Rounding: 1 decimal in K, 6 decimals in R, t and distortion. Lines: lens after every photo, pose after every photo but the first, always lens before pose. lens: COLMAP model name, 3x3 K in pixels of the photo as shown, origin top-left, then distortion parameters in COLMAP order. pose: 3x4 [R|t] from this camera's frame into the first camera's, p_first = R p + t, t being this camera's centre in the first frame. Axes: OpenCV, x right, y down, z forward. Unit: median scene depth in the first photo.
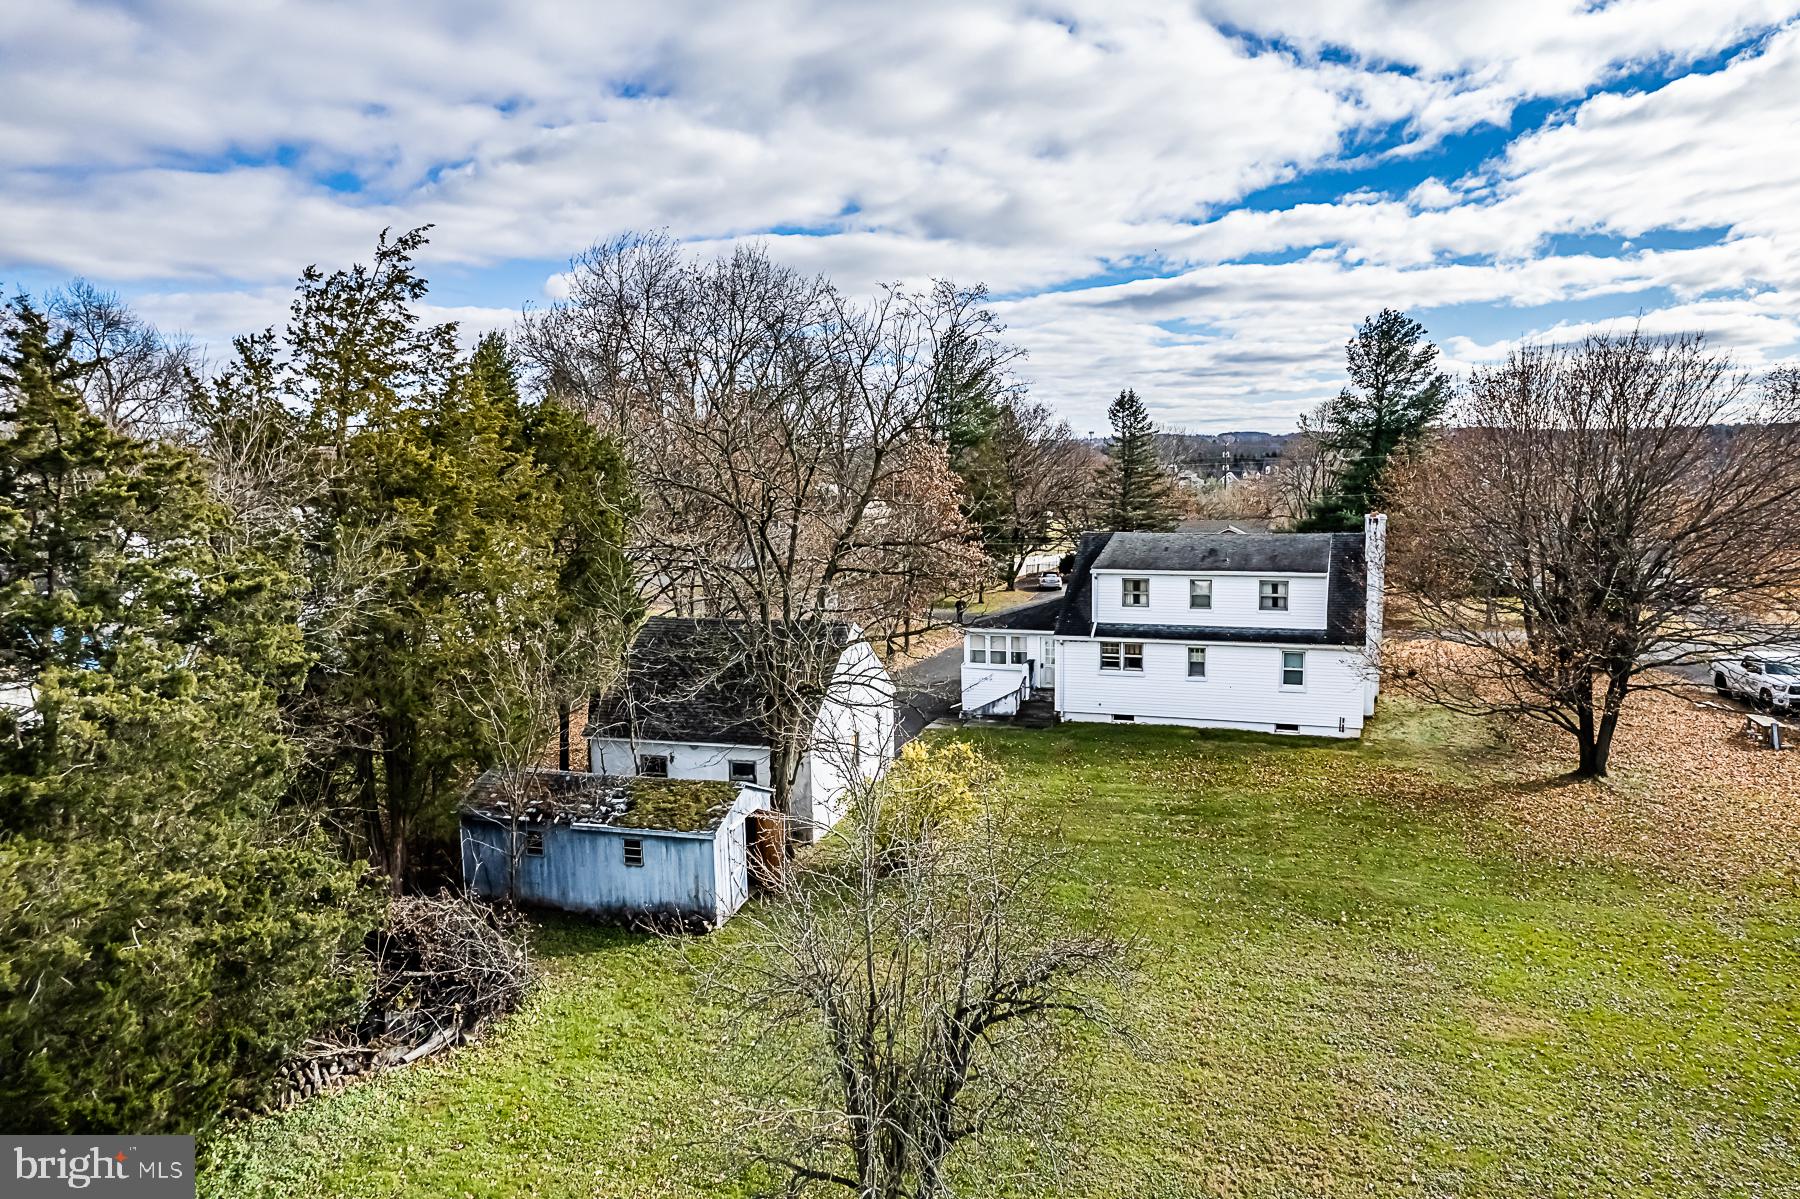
lens RADIAL K [[1145.9, 0, 900.0], [0, 1145.9, 599.5], [0, 0, 1]] dist [-0.019030, 0.000369]
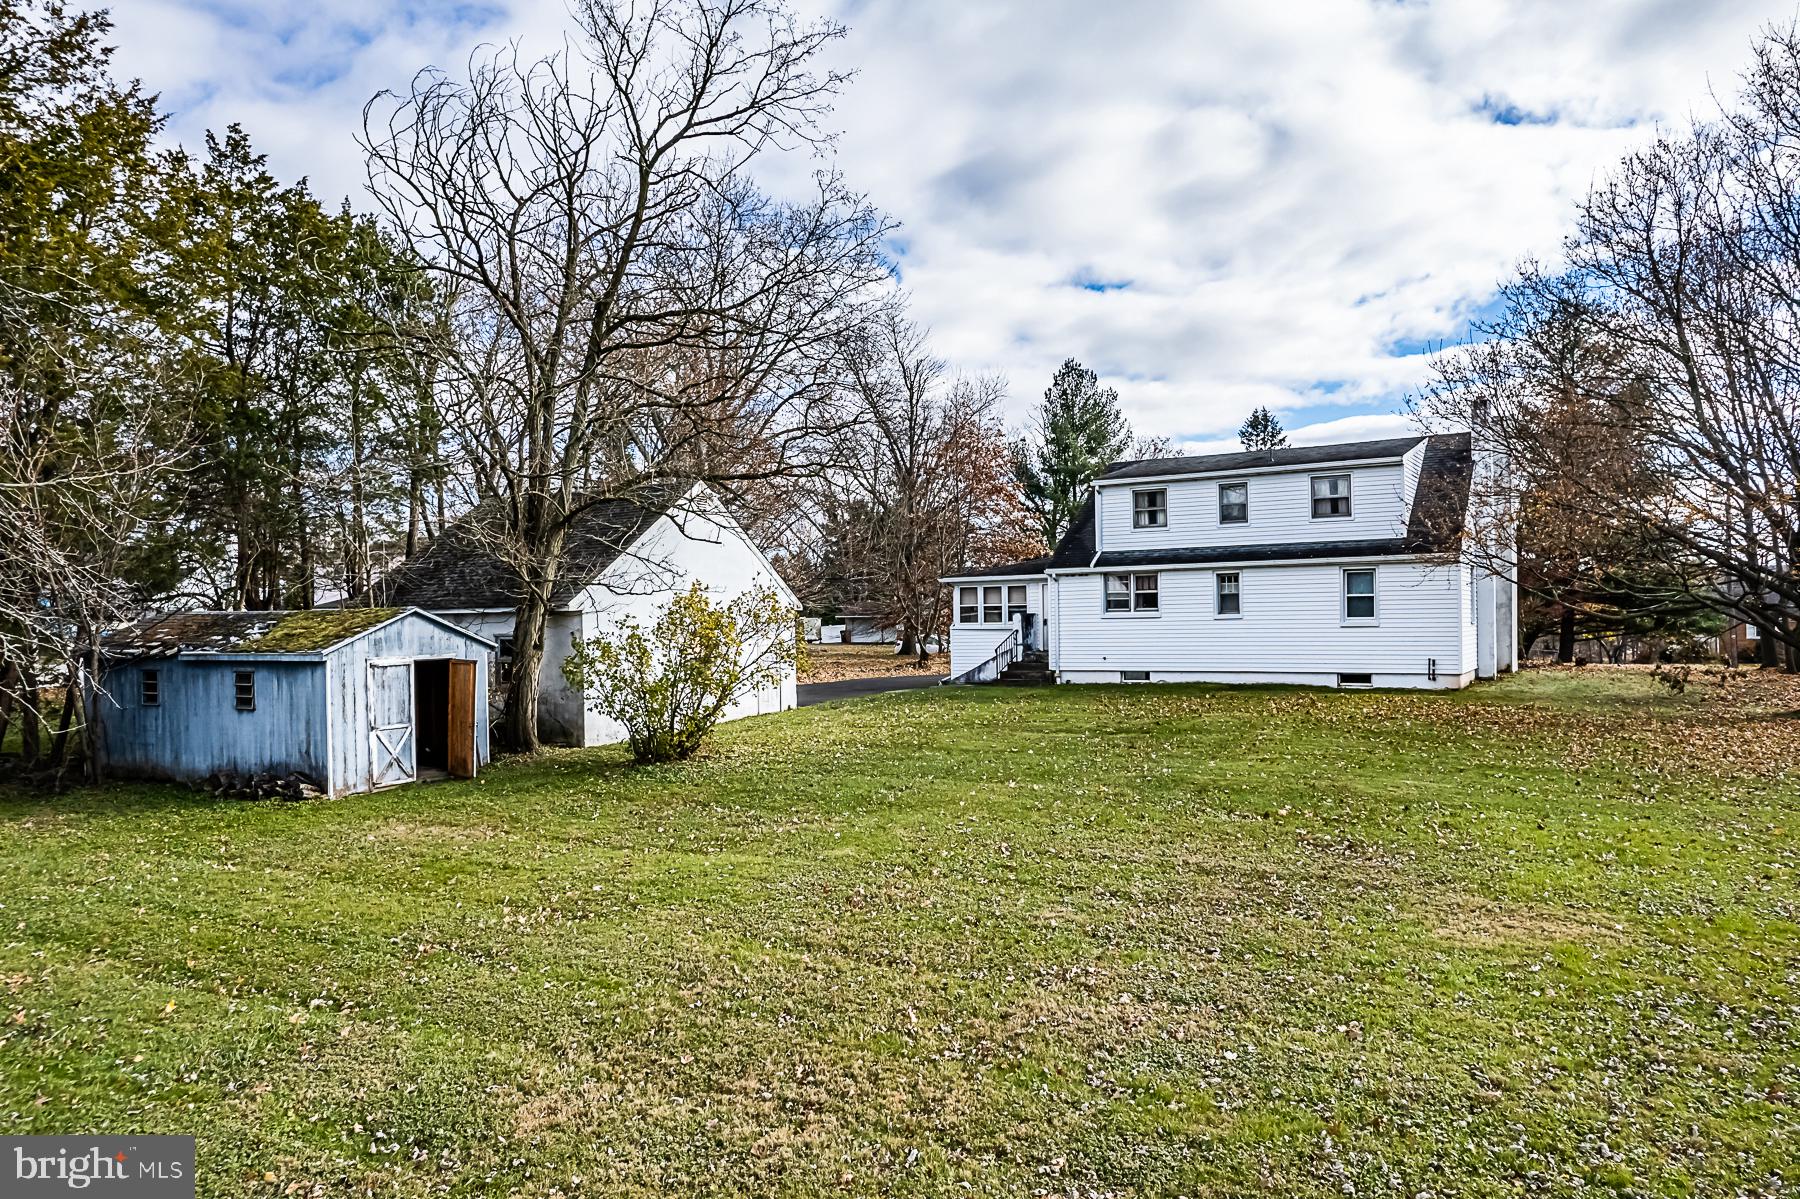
lens RADIAL K [[1145.9, 0, 900.0], [0, 1145.9, 599.5], [0, 0, 1]] dist [-0.019030, 0.000369]
pose [[0.983484, 0.004437, -0.180943, 0.182437], [-0.026696, 0.992322, -0.120768, 0.151086], [0.179017, 0.123604, 0.976051, 0.241908]]
